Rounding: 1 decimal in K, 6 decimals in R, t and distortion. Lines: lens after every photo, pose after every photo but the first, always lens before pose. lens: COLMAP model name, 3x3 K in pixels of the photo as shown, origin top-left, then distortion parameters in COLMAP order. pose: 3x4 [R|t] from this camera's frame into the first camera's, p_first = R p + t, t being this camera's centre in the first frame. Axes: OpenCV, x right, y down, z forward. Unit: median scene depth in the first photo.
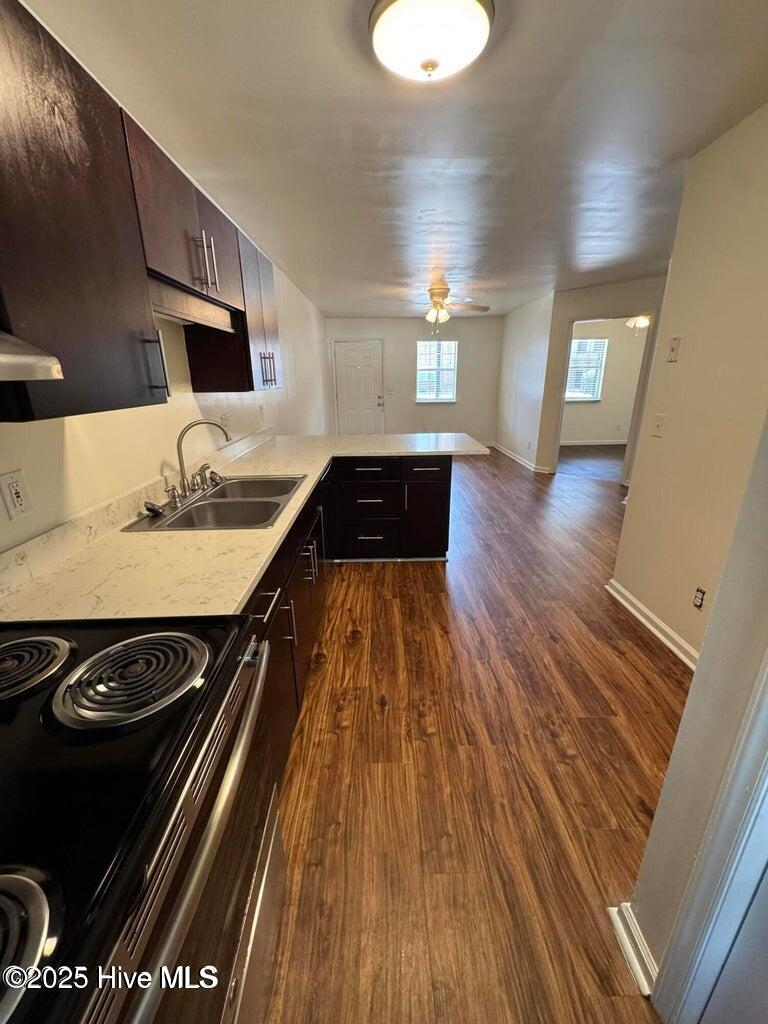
lens RADIAL K [[414.4, 0, 384.0], [0, 414.4, 512.0], [0, 0, 1]] dist [0.000937, 0.000098]
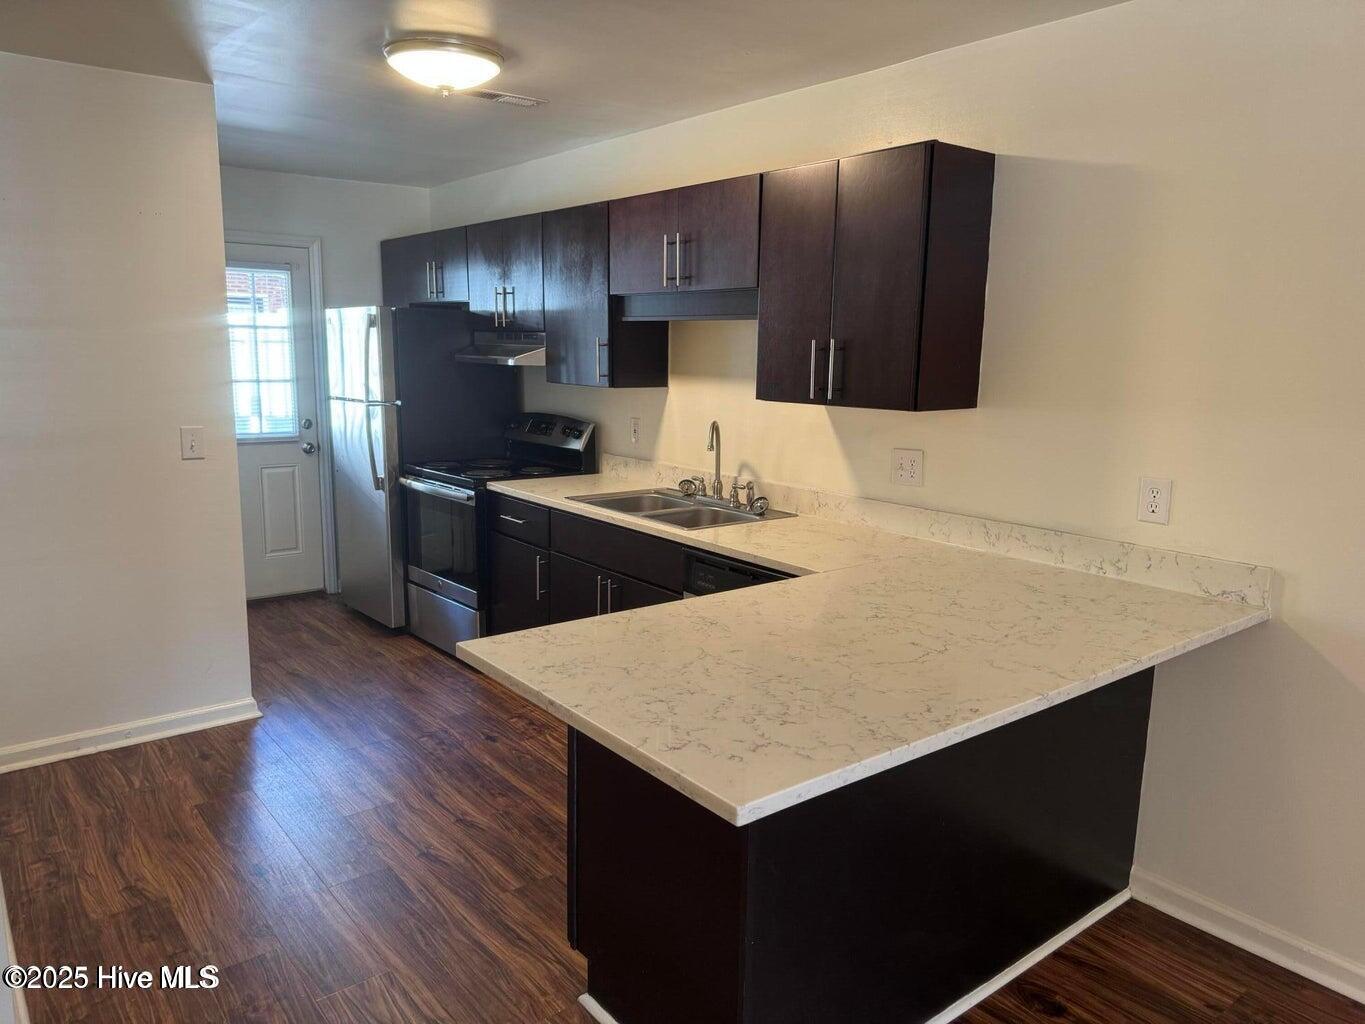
lens RADIAL K [[966.0, 0, 682.5], [0, 966.0, 512.0], [0, 0, 1]] dist [-0.004474, -0.002864]
pose [[-0.793986, 0.112266, -0.597480, 0.717633], [-0.197098, 0.882179, 0.427682, -0.764796], [0.575098, 0.457336, -0.678311, 2.083368]]
